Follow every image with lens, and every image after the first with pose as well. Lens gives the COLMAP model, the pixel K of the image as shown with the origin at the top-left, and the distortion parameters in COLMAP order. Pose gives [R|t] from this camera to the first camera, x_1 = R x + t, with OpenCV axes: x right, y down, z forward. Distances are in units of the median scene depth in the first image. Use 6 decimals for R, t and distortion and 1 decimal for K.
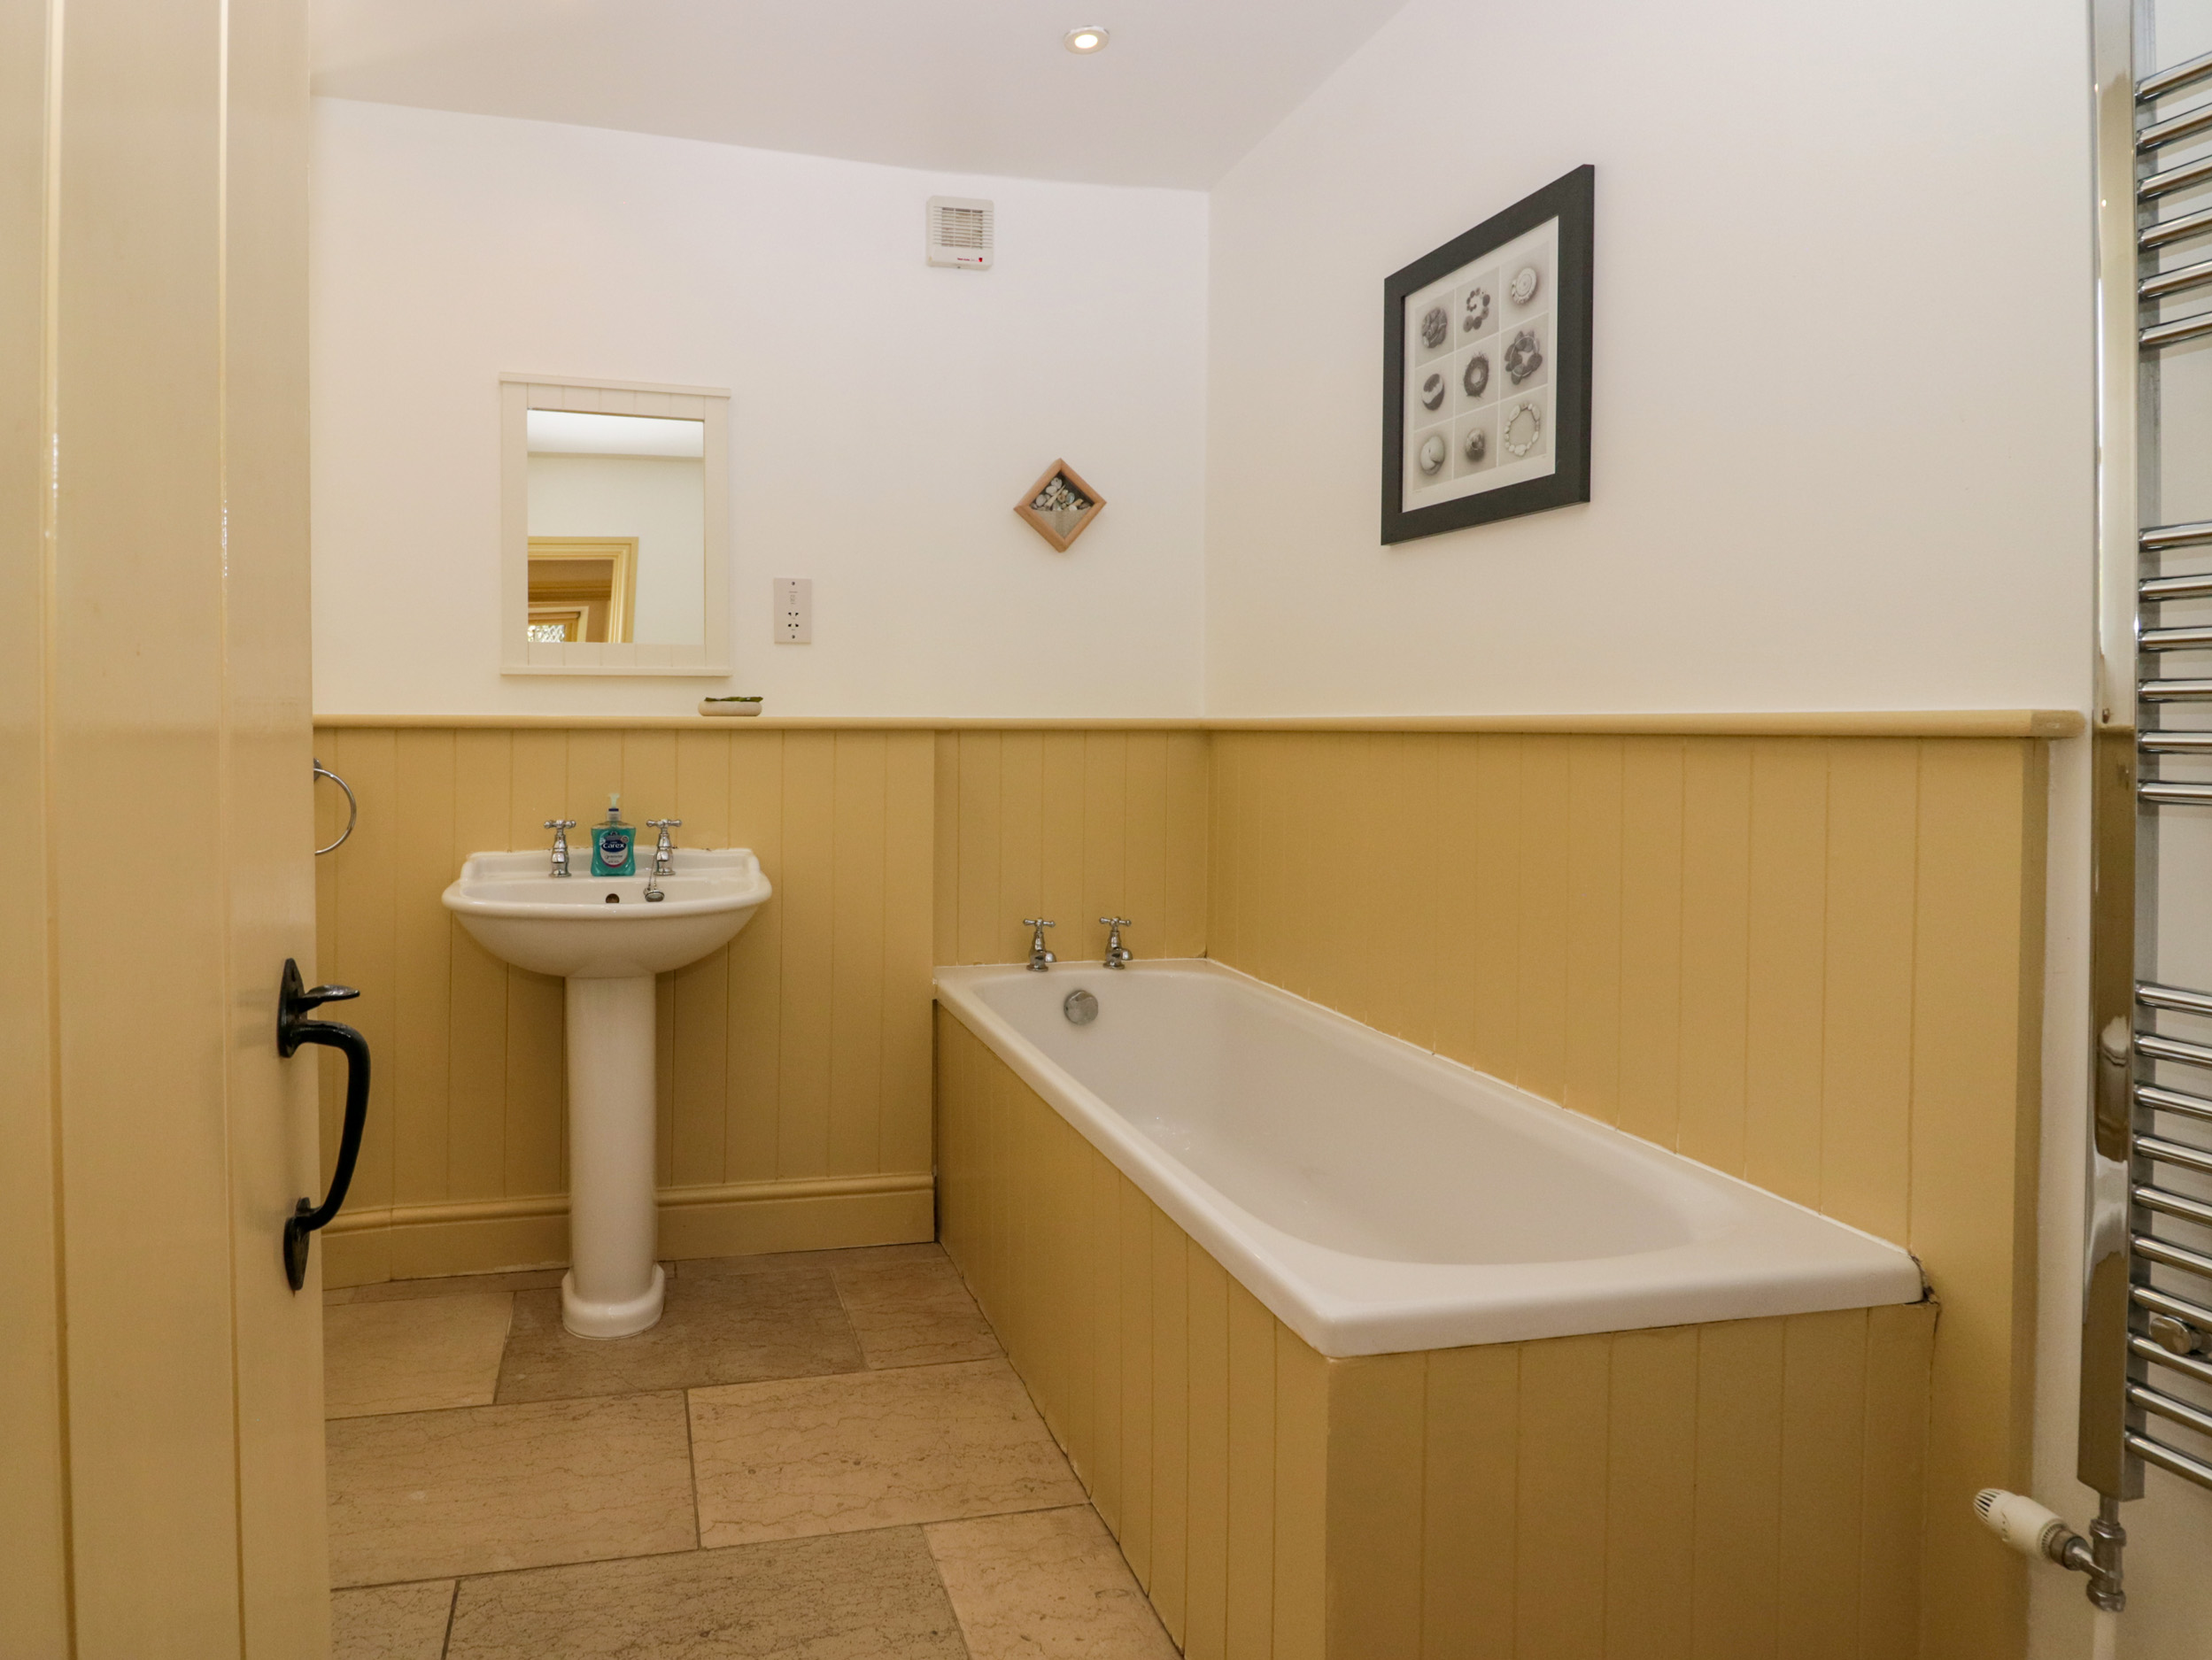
lens RADIAL K [[1189.8, 0, 1115.4], [0, 1189.8, 814.7], [0, 0, 1]] dist [0.001855, -0.015341]
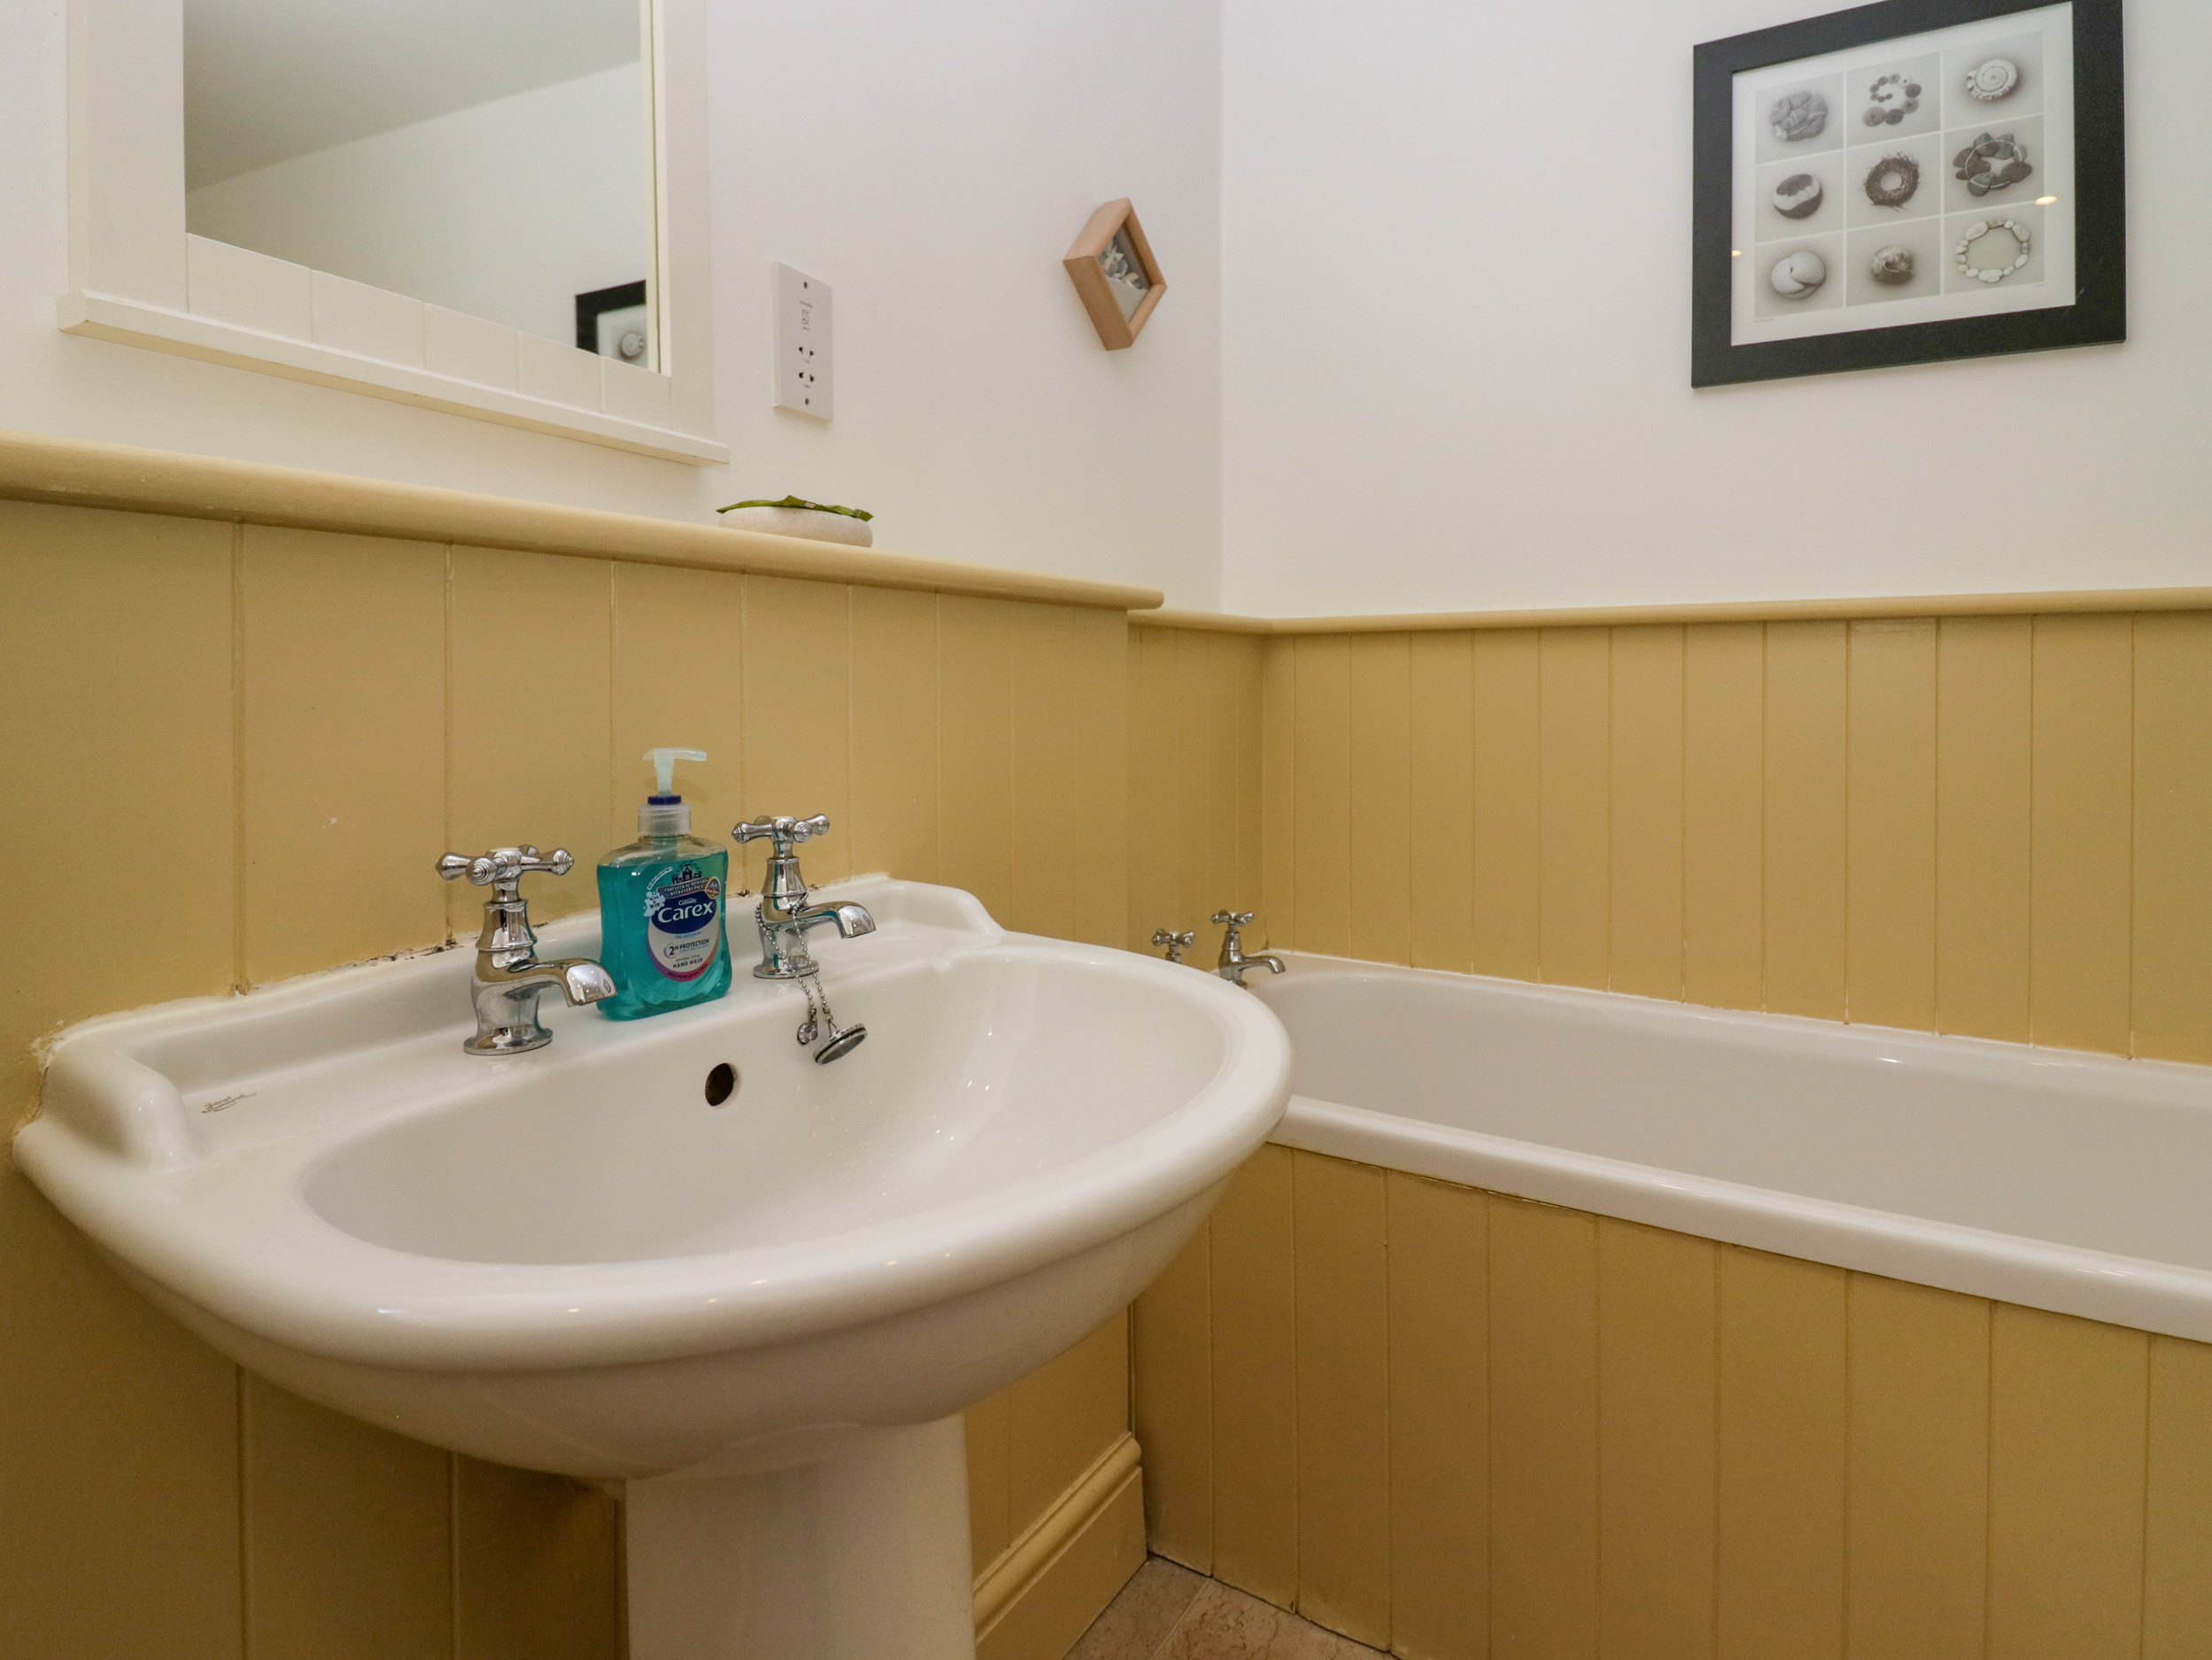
lens RADIAL K [[1058.4, 0, 1106.3], [0, 1058.4, 742.4], [0, 0, 1]] dist [-0.001003, -0.009638]
pose [[0.766620, -0.041216, 0.640777, -0.574429], [0.057097, 0.998360, -0.004094, -0.012988], [-0.639558, 0.039725, 0.767716, 0.791497]]
